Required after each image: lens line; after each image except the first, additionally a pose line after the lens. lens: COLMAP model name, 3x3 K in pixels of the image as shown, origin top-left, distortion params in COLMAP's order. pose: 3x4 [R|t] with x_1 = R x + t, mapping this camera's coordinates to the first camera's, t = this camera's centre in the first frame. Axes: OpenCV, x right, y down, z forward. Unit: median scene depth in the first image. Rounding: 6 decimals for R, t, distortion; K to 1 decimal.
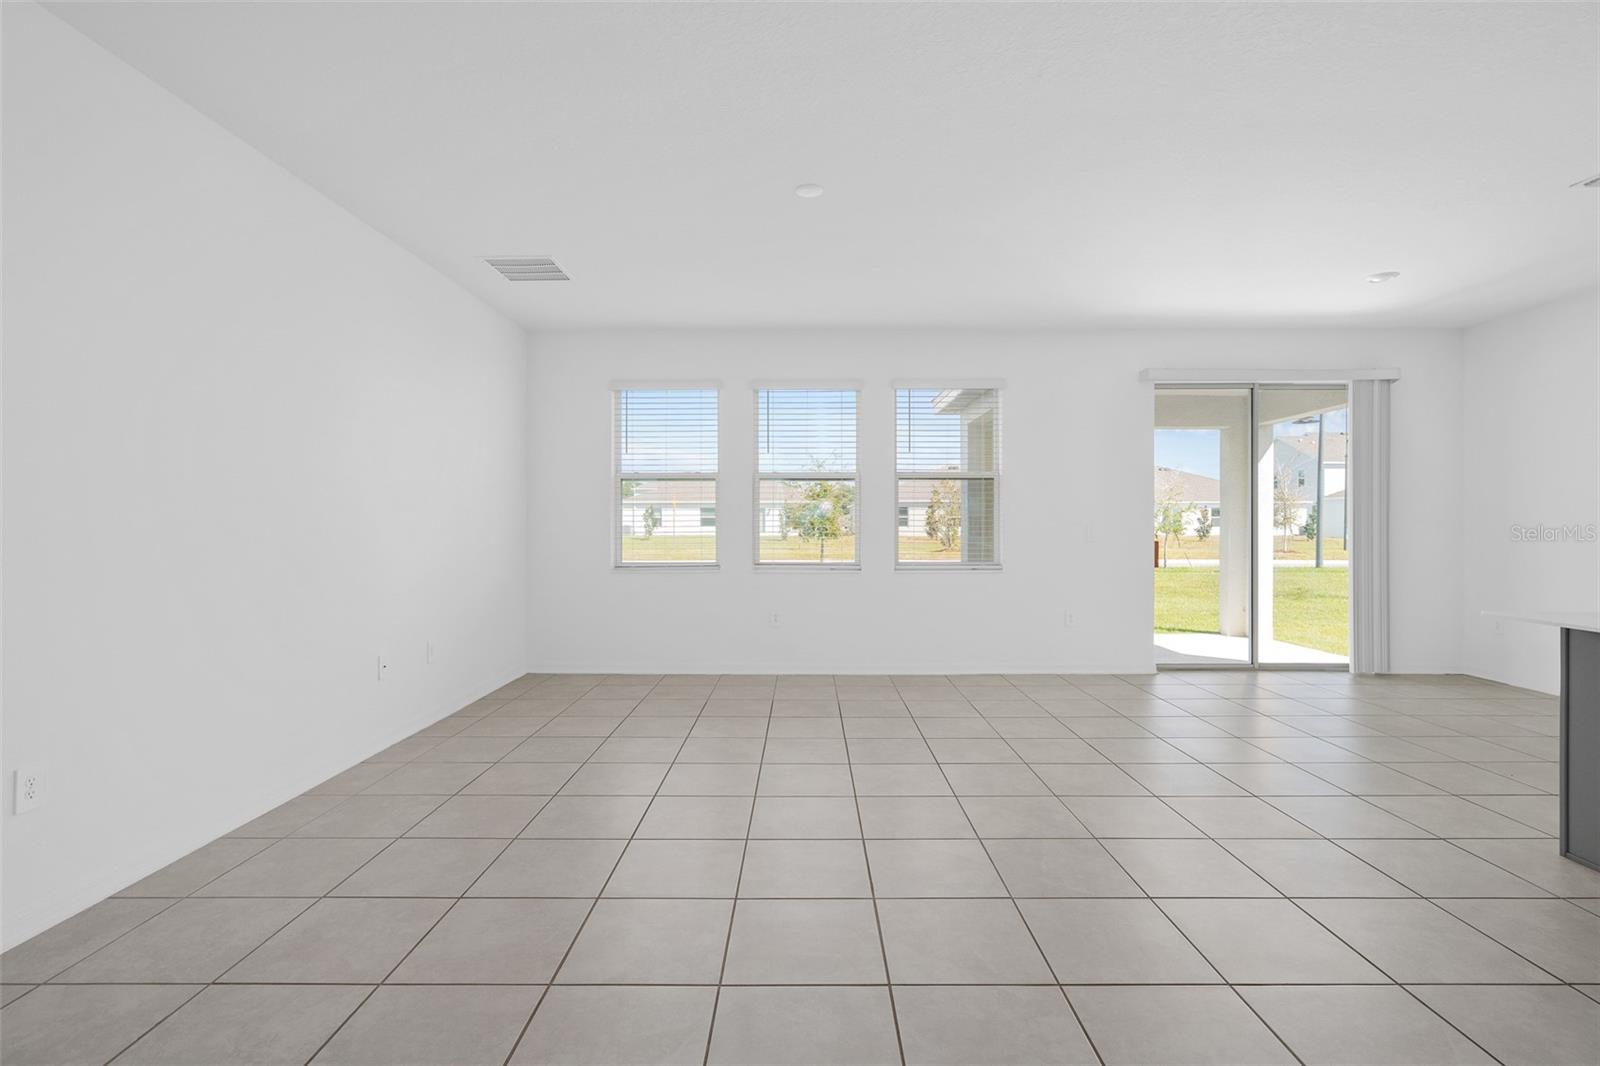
lens RADIAL K [[732.1, 0, 800.0], [0, 732.1, 533.0], [0, 0, 1]] dist [0.001251, 0.000280]
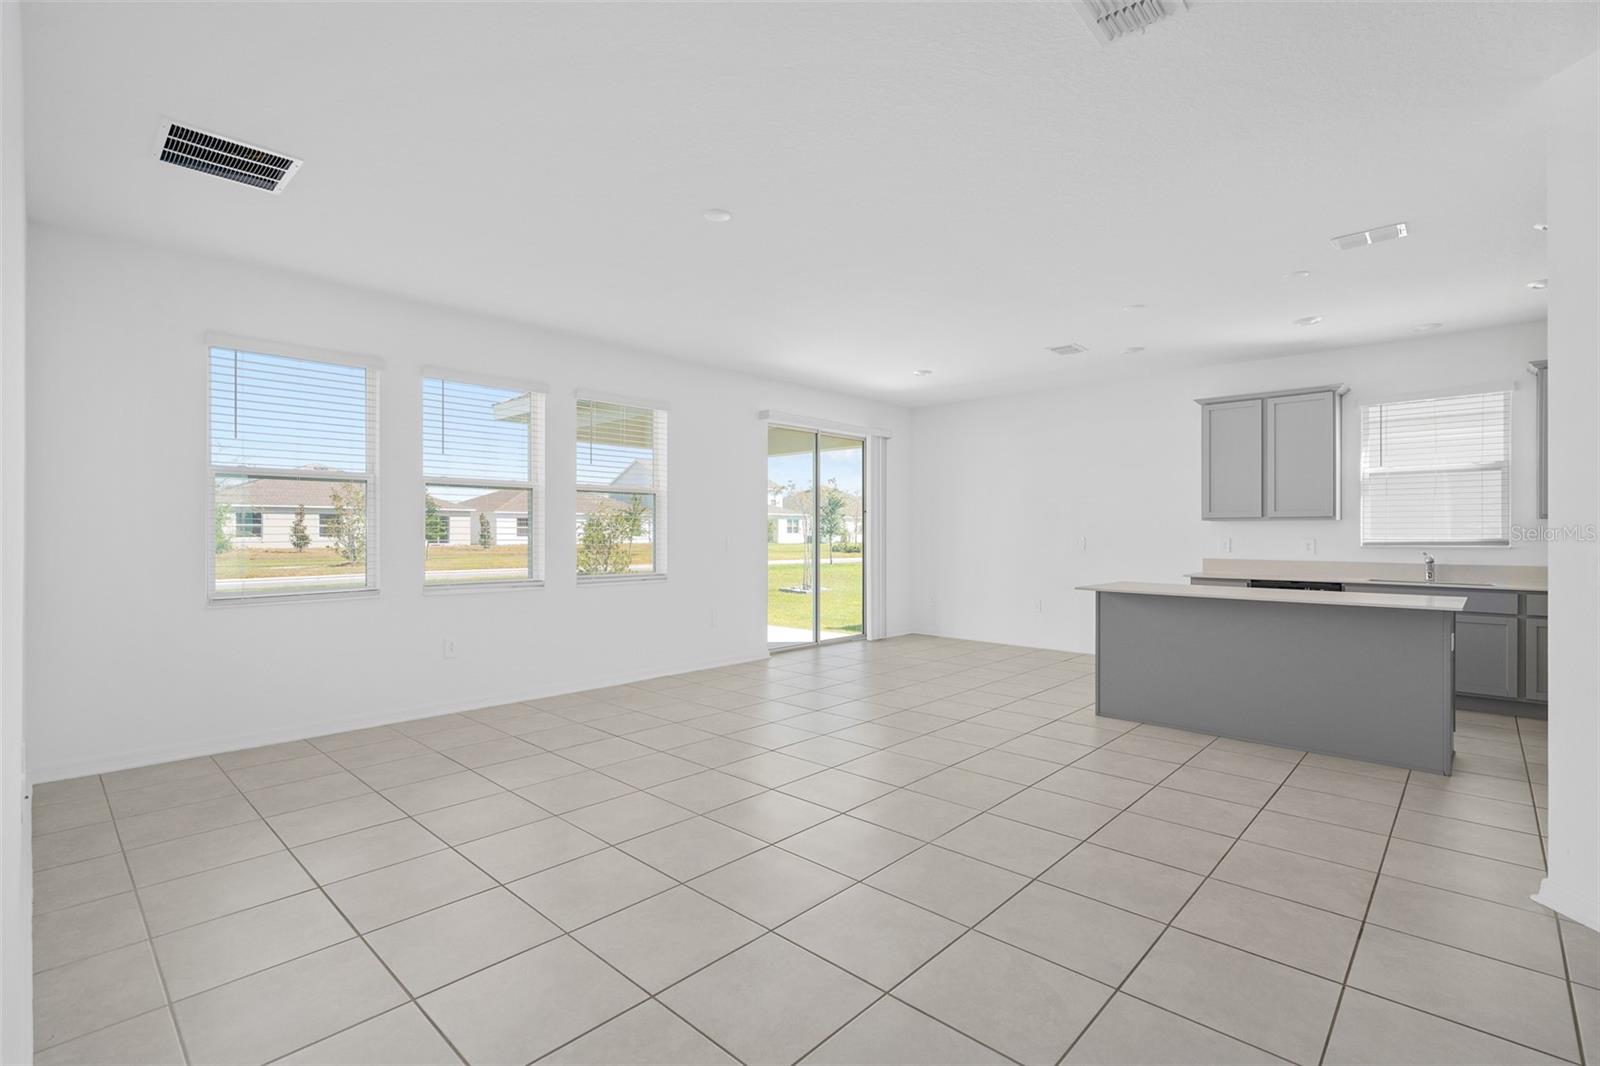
lens RADIAL K [[737.2, 0, 788.9], [0, 737.2, 528.4], [0, 0, 1]] dist [0.001005, 0.000560]
pose [[0.682613, 0.008635, 0.730730, -0.389930], [0.006046, 0.999829, -0.017463, -0.002456], [-0.730756, 0.016339, 0.682444, 0.131002]]
